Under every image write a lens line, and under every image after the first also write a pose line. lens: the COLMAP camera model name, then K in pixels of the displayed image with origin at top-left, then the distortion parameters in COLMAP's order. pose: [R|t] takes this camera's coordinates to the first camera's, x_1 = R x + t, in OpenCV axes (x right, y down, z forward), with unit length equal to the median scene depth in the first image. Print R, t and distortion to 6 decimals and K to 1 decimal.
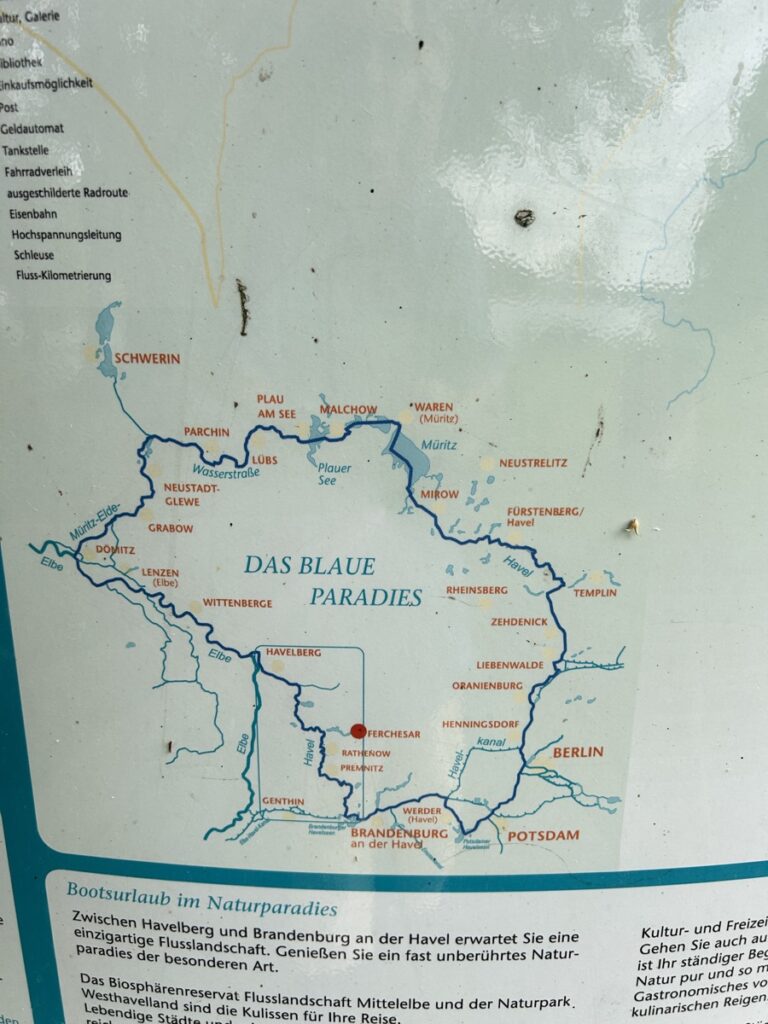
lens RADIAL K [[769.3, 0, 384.0], [0, 769.3, 512.0], [0, 0, 1]] dist [0.030966, -0.044873]
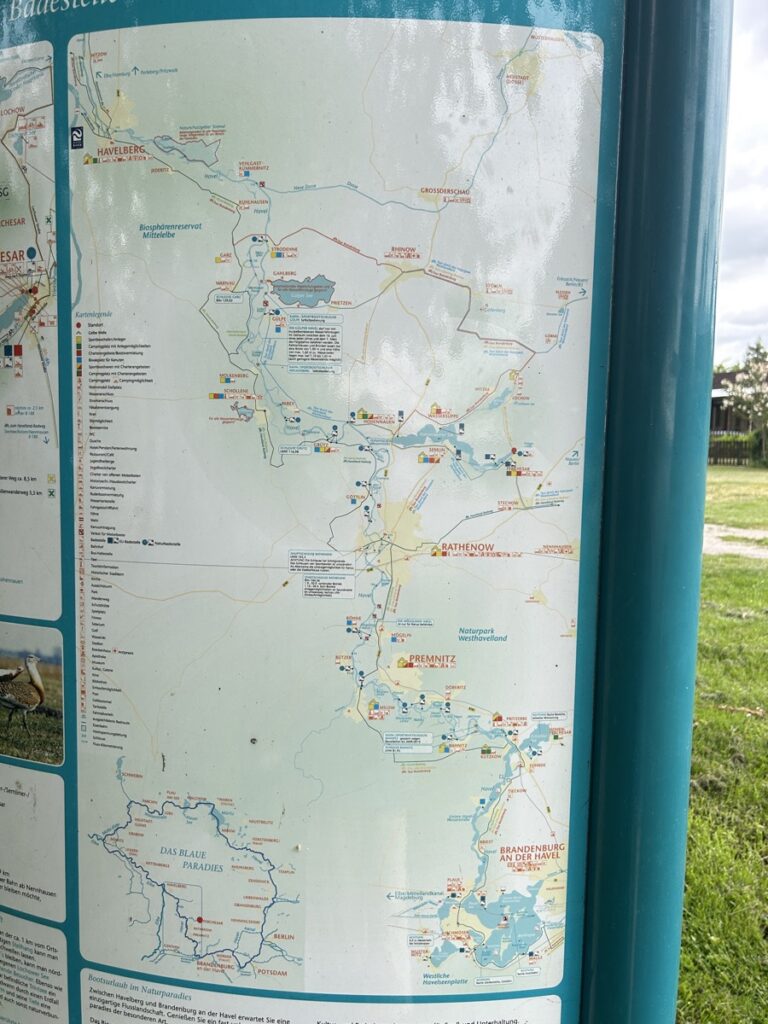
lens RADIAL K [[769.3, 0, 384.0], [0, 769.3, 512.0], [0, 0, 1]] dist [0.030966, -0.044873]
pose [[0.990890, 0.025013, -0.132329, 0.882536], [-0.049304, 0.981761, -0.183618, -0.607665], [0.125323, 0.188469, 0.974050, -1.691089]]
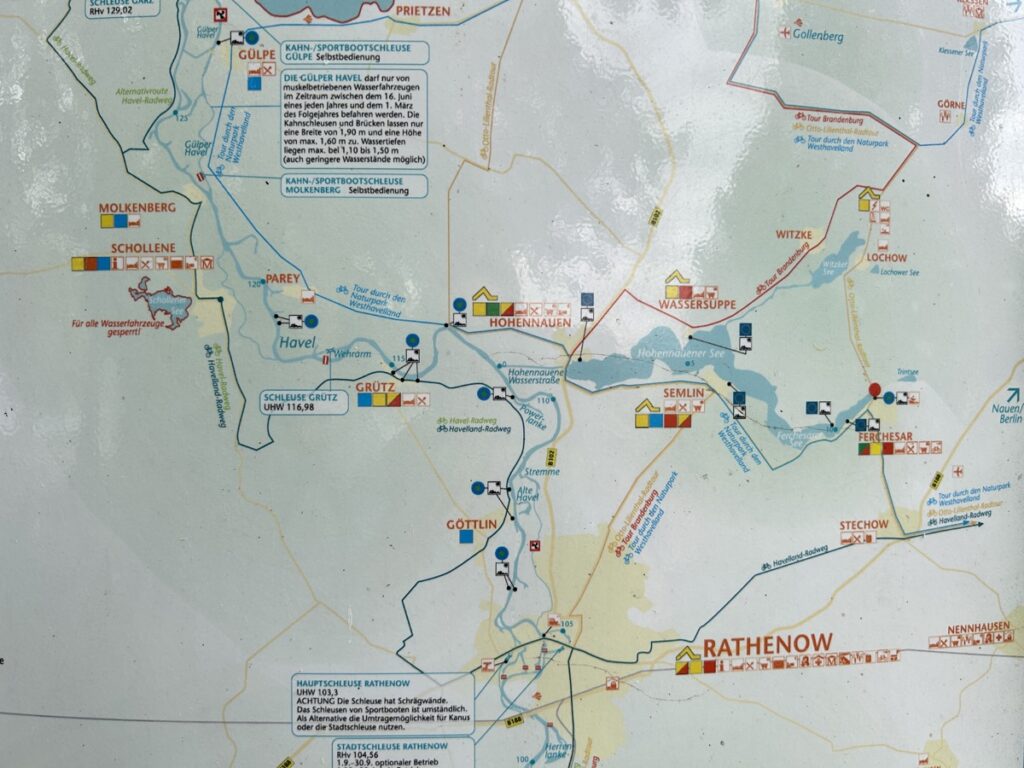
lens RADIAL K [[769.3, 0, 512.0], [0, 769.3, 384.0], [0, 0, 1]] dist [0.030966, -0.044873]
pose [[0.996985, -0.008352, -0.077143, 0.589988], [-0.012129, 0.965192, -0.261259, -1.018817], [0.076640, 0.261407, 0.962181, -0.257393]]
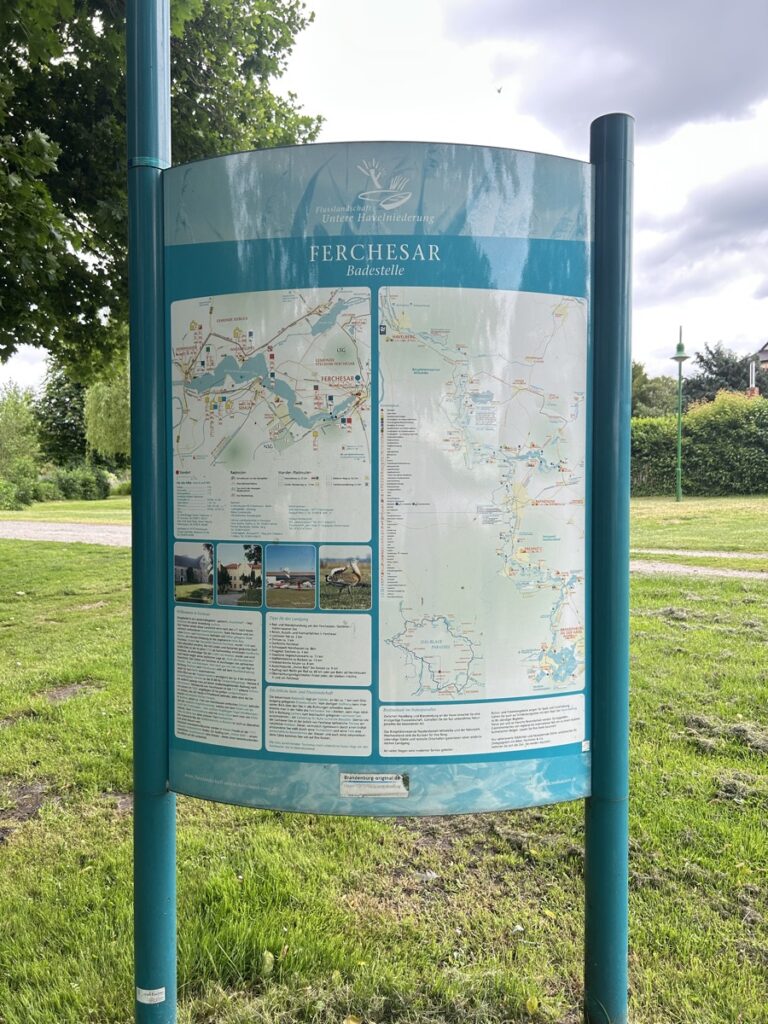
lens RADIAL K [[757.9, 0, 384.0], [0, 757.9, 512.0], [0, 0, 1]] dist [0.155001, -0.489841]
pose [[0.990776, -0.012848, 0.134902, -1.201258], [0.044623, 0.970907, -0.235261, 0.448313], [-0.127955, 0.239110, 0.962525, -4.735907]]
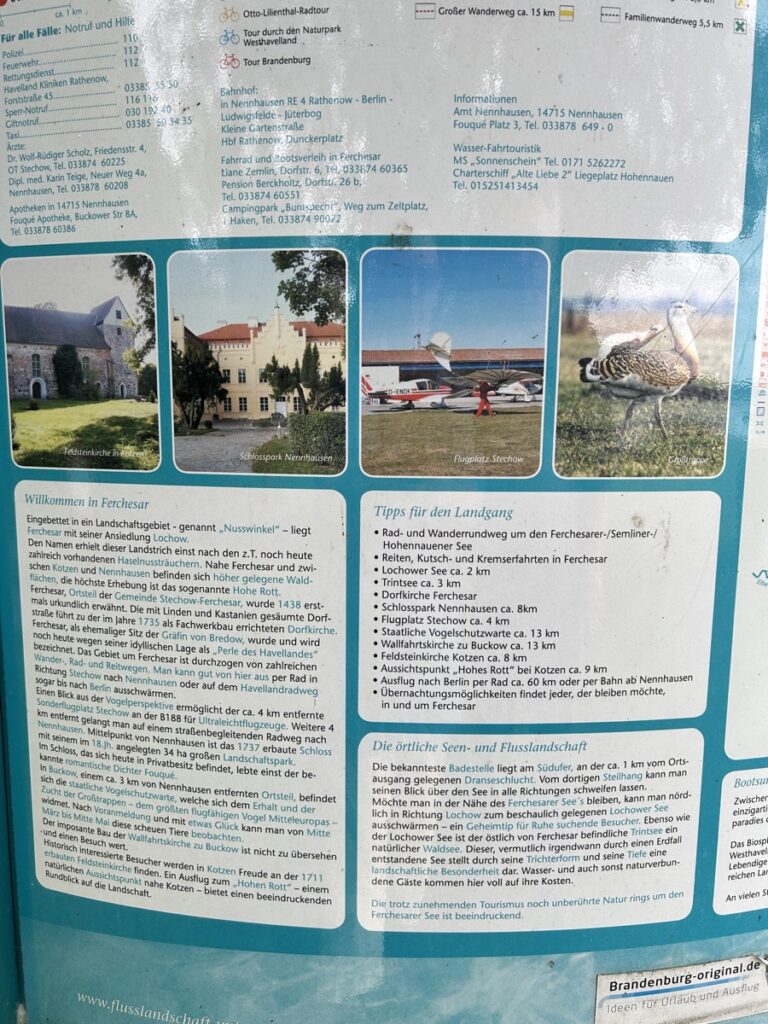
lens RADIAL K [[769.3, 0, 384.0], [0, 769.3, 512.0], [0, 0, 1]] dist [0.030966, -0.044873]
pose [[0.937605, -0.050452, 0.344024, -1.858988], [0.092508, 0.989952, -0.106942, 0.012759], [-0.335172, 0.132094, 0.932851, -0.435888]]
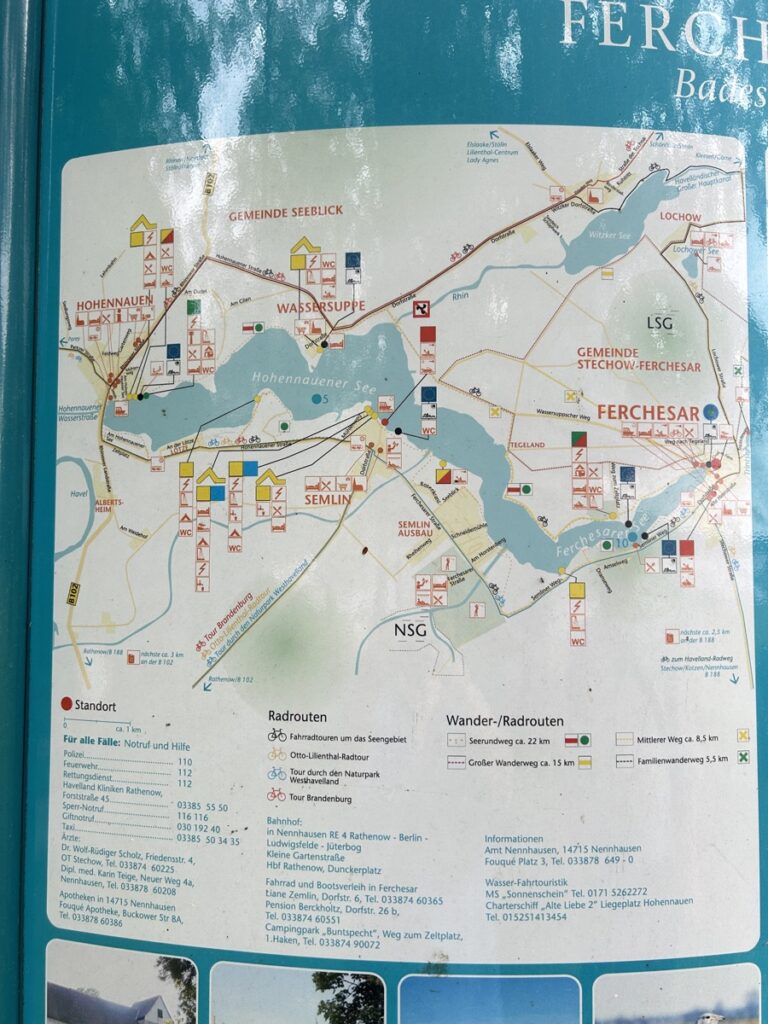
lens RADIAL K [[769.3, 0, 384.0], [0, 769.3, 512.0], [0, 0, 1]] dist [0.030966, -0.044873]
pose [[0.935667, 0.010422, 0.352731, -1.954608], [0.101227, 0.949629, -0.296578, -1.178596], [-0.338054, 0.313204, 0.887481, -0.782659]]
